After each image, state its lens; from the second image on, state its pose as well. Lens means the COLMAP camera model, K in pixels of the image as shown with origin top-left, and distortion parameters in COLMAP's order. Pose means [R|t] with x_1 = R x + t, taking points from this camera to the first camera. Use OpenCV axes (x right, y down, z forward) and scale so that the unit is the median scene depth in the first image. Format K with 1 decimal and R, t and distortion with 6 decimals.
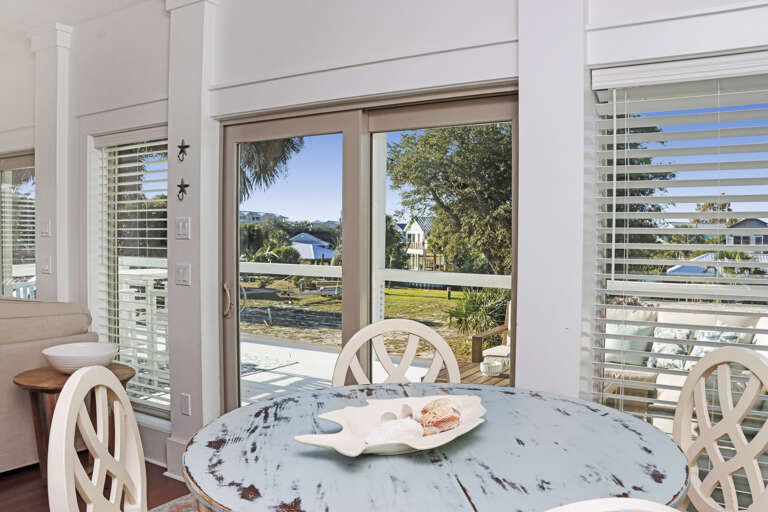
lens RADIAL K [[656.4, 0, 388.1], [0, 656.4, 275.0], [0, 0, 1]] dist [-0.175448, 0.143024]
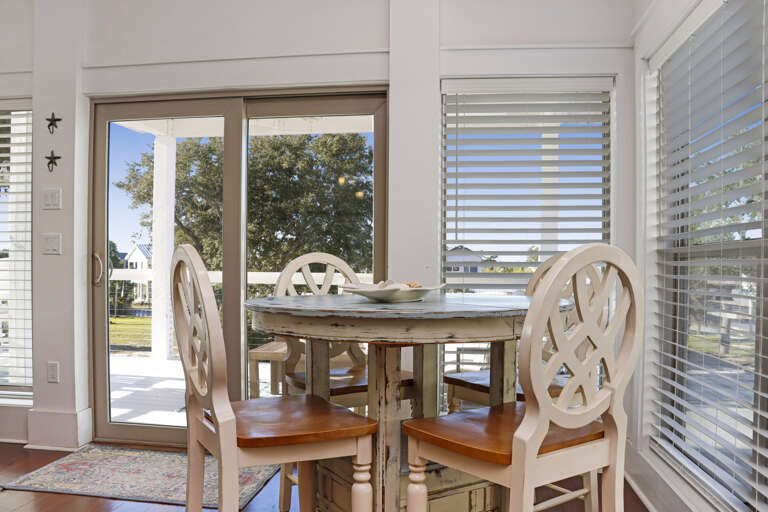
lens RADIAL K [[656.4, 0, 388.1], [0, 656.4, 275.0], [0, 0, 1]] dist [-0.175448, 0.143024]
pose [[0.919490, 0.000399, 0.393113, -0.220953], [0.015106, 0.999225, -0.036345, 0.093226], [-0.392822, 0.039357, 0.918772, -0.125860]]
